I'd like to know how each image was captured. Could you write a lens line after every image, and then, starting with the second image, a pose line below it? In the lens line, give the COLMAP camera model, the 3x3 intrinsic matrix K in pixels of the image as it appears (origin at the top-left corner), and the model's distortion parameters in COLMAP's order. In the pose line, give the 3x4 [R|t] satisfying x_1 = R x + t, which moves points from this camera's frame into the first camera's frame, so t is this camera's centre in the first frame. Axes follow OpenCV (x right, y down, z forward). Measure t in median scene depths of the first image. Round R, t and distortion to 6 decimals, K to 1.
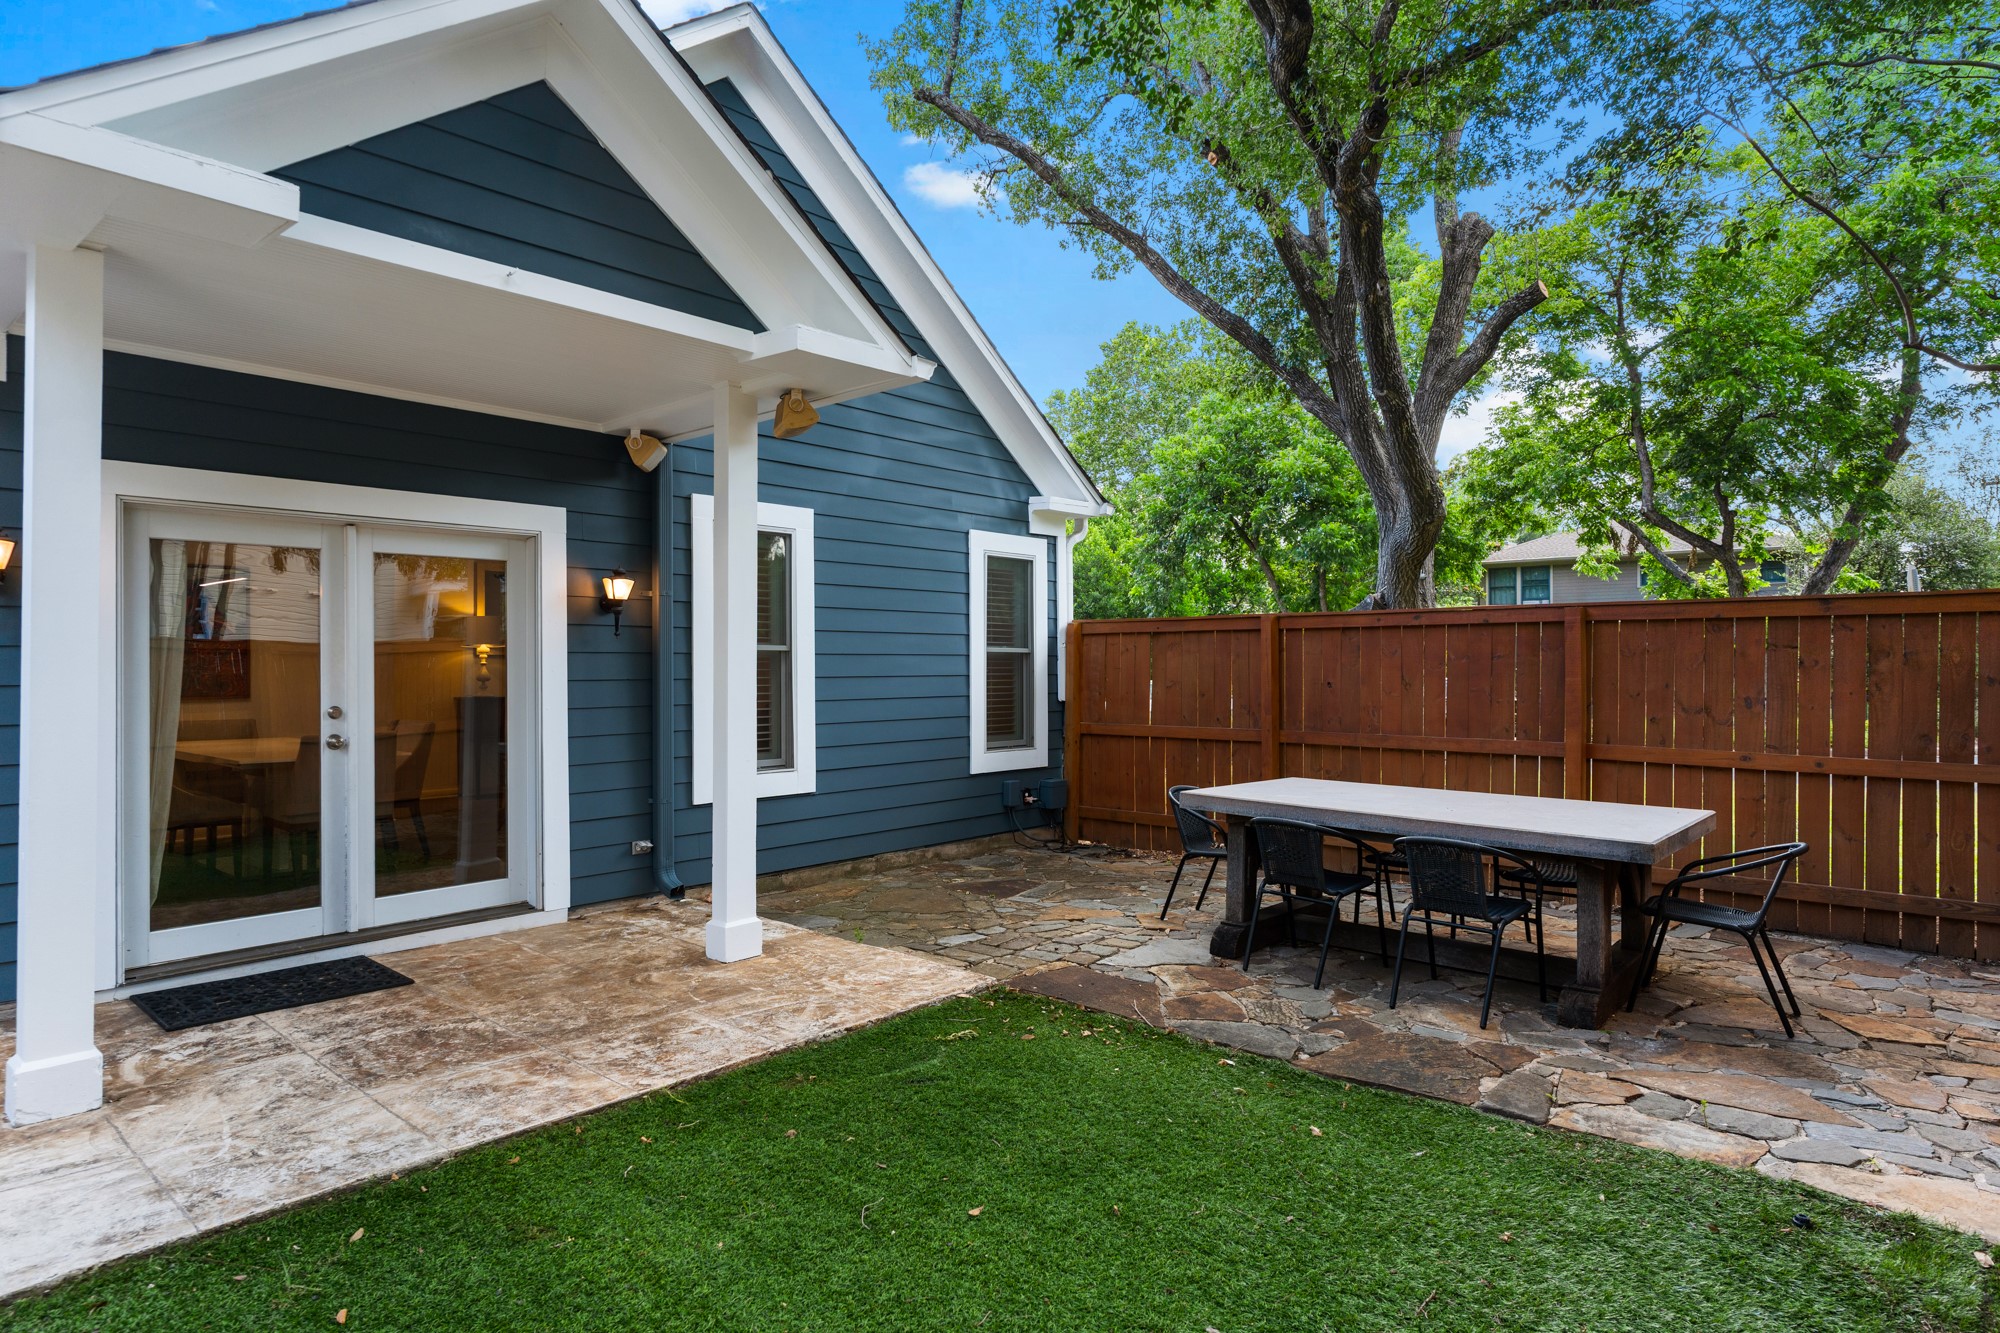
lens RADIAL K [[1127.5, 0, 995.0], [0, 1127.5, 621.6], [0, 0, 1]] dist [0.004352, 0.001698]
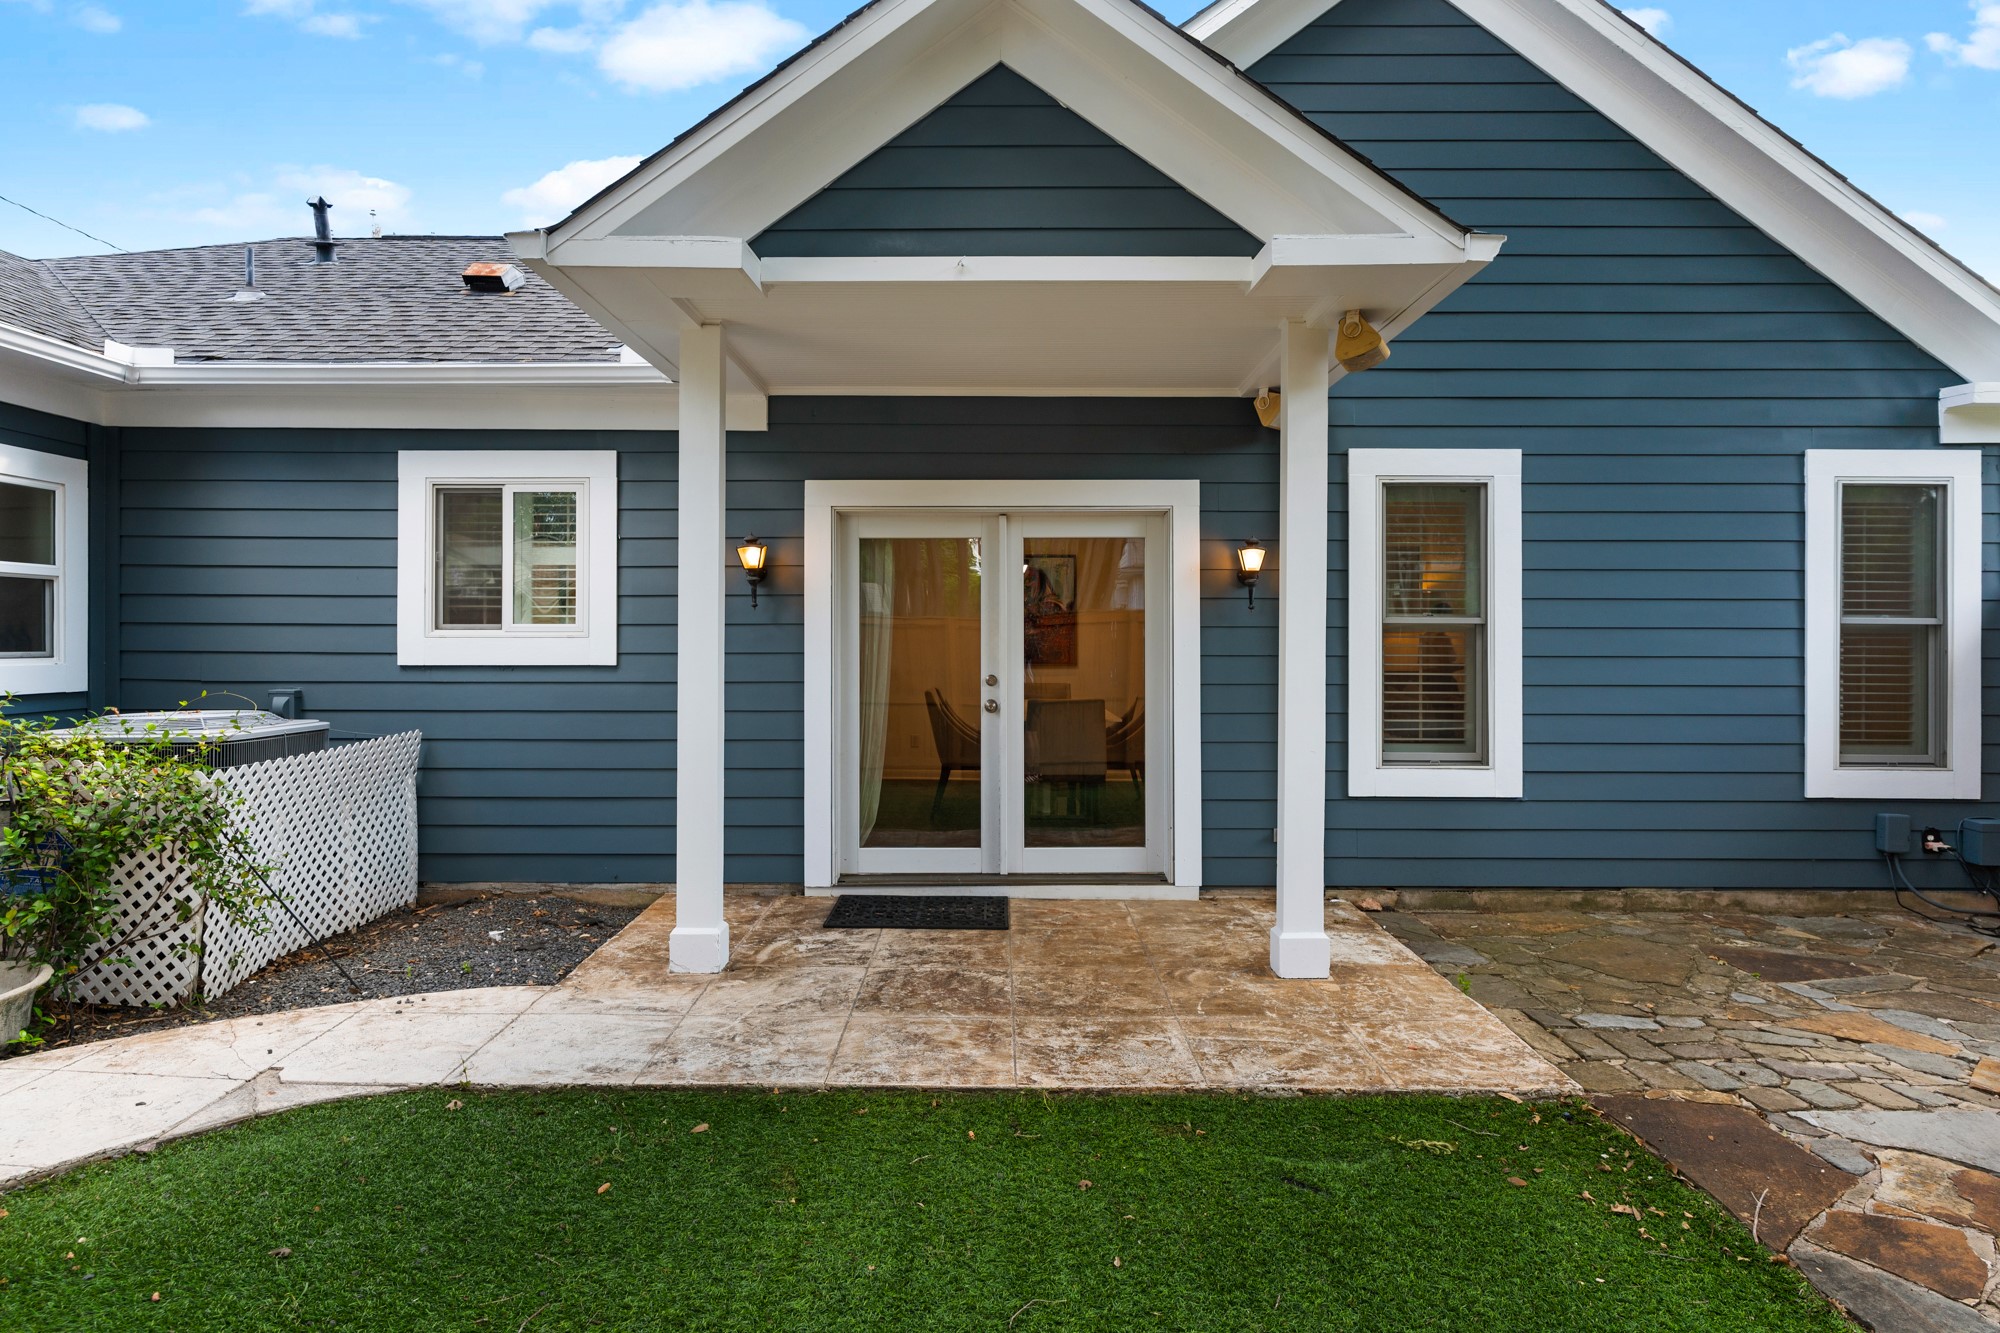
lens RADIAL K [[1127.5, 0, 995.0], [0, 1127.5, 621.6], [0, 0, 1]] dist [0.004352, 0.001698]
pose [[0.663626, -0.006164, -0.748039, 0.288869], [0.024478, 0.999610, 0.013478, 0.005816], [0.747664, -0.027255, 0.663517, 0.262521]]
